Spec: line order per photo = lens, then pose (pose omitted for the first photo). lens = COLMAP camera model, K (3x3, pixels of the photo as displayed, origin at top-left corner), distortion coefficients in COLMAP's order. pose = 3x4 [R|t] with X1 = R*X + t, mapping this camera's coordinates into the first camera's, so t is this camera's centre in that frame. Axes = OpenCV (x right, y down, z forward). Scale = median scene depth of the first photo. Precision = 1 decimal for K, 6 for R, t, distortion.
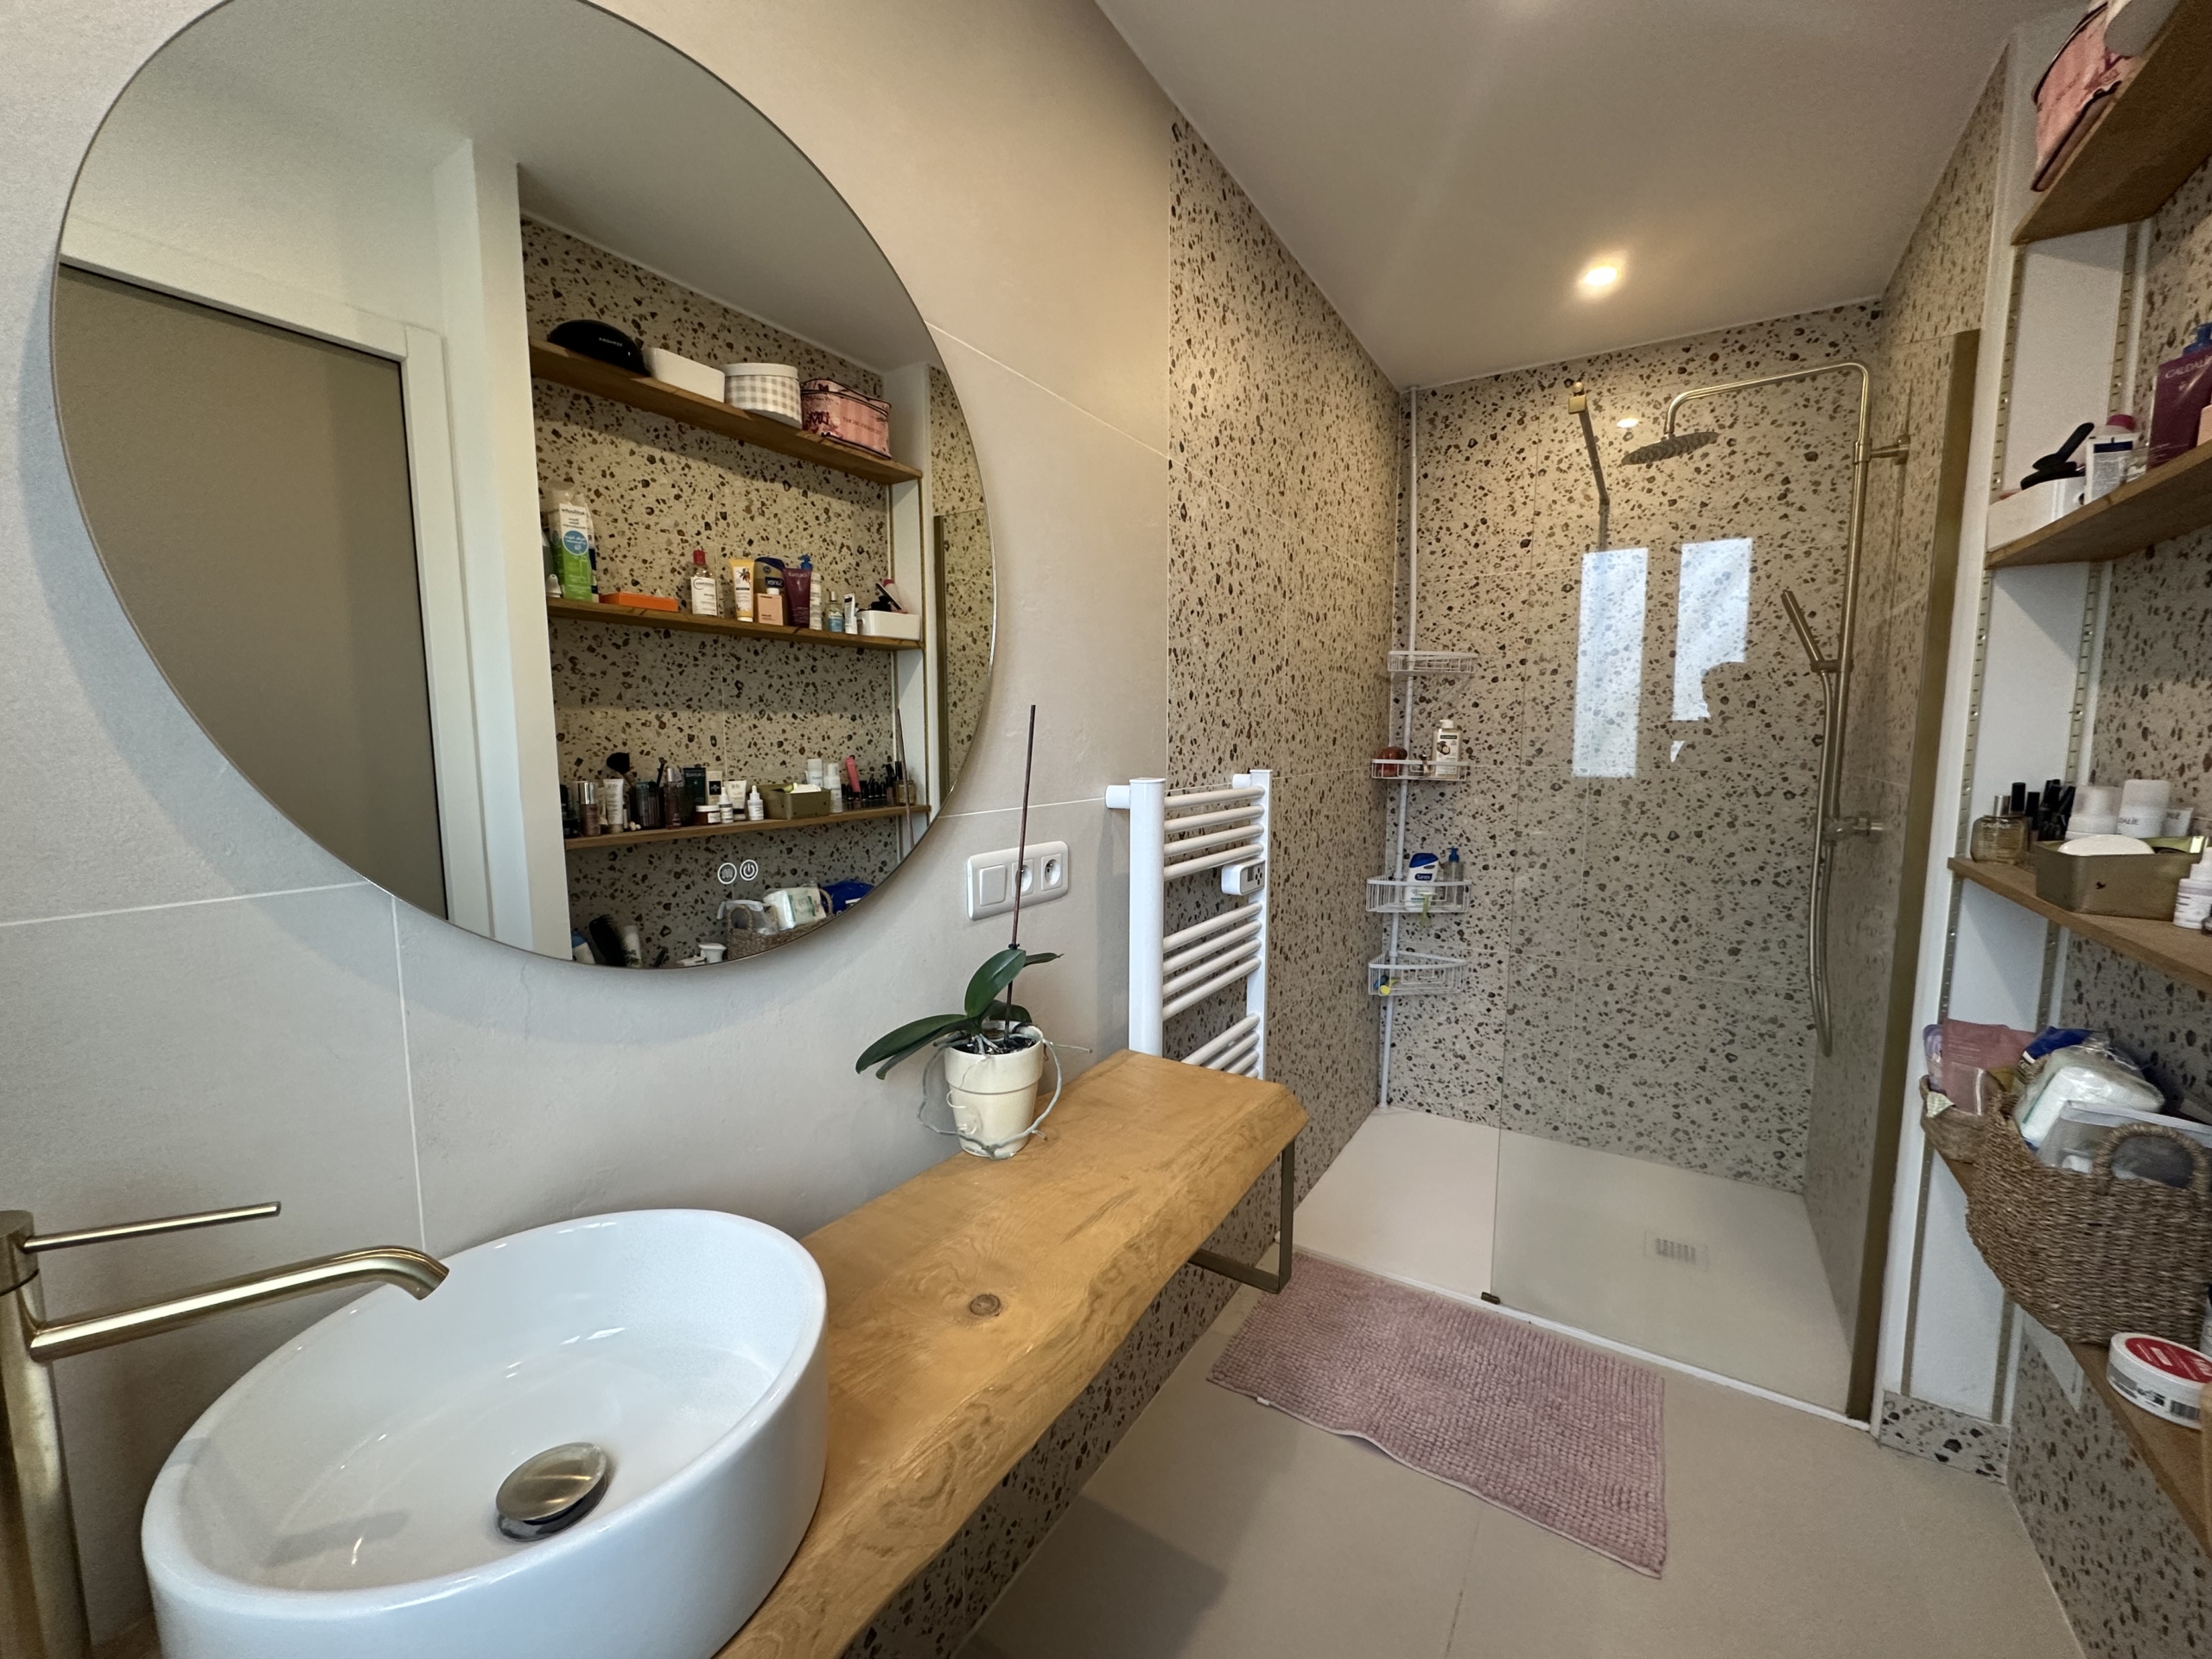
lens RADIAL K [[880.7, 0, 1108.0], [0, 880.7, 830.5], [0, 0, 1]] dist [-0.003224, 0.001078]
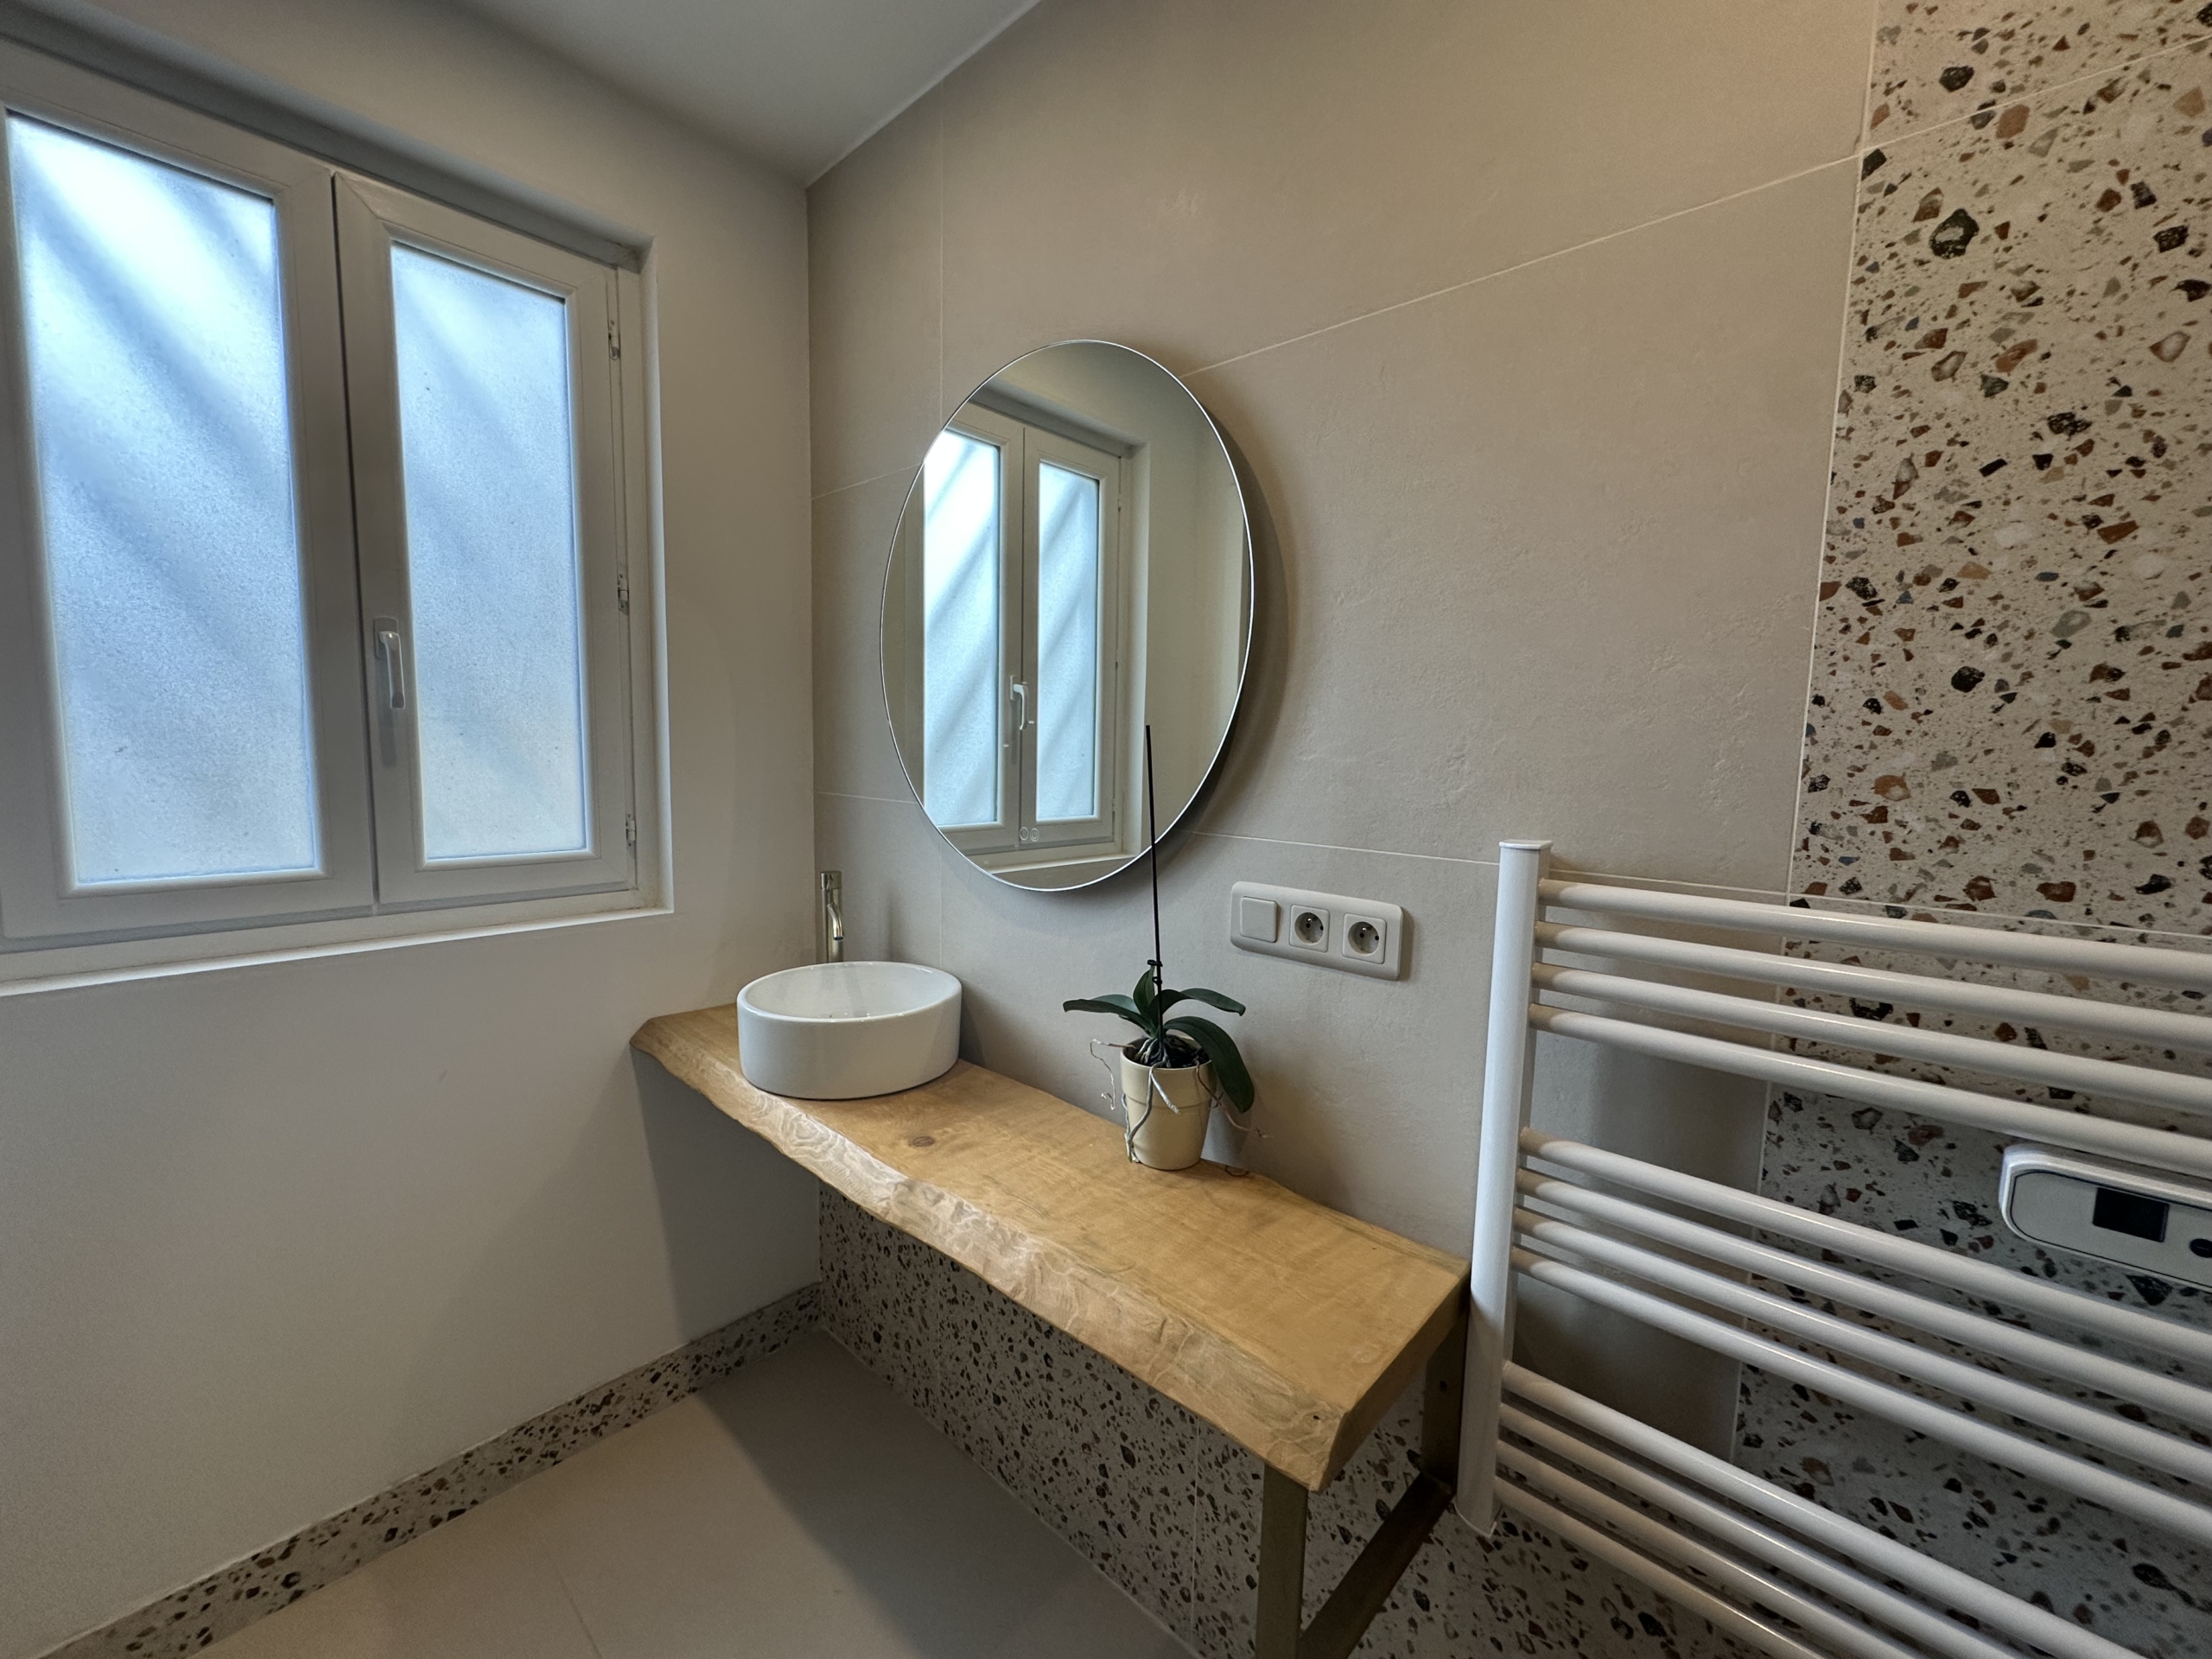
lens RADIAL K [[880.7, 0, 1111.4], [0, 880.7, 824.7], [0, 0, 1]] dist [-0.003224, 0.001078]
pose [[-0.161092, 0.100970, -0.981761, 0.584168], [-0.123736, 0.984838, 0.121590, -0.093681], [0.979152, 0.141067, -0.146156, 0.722609]]
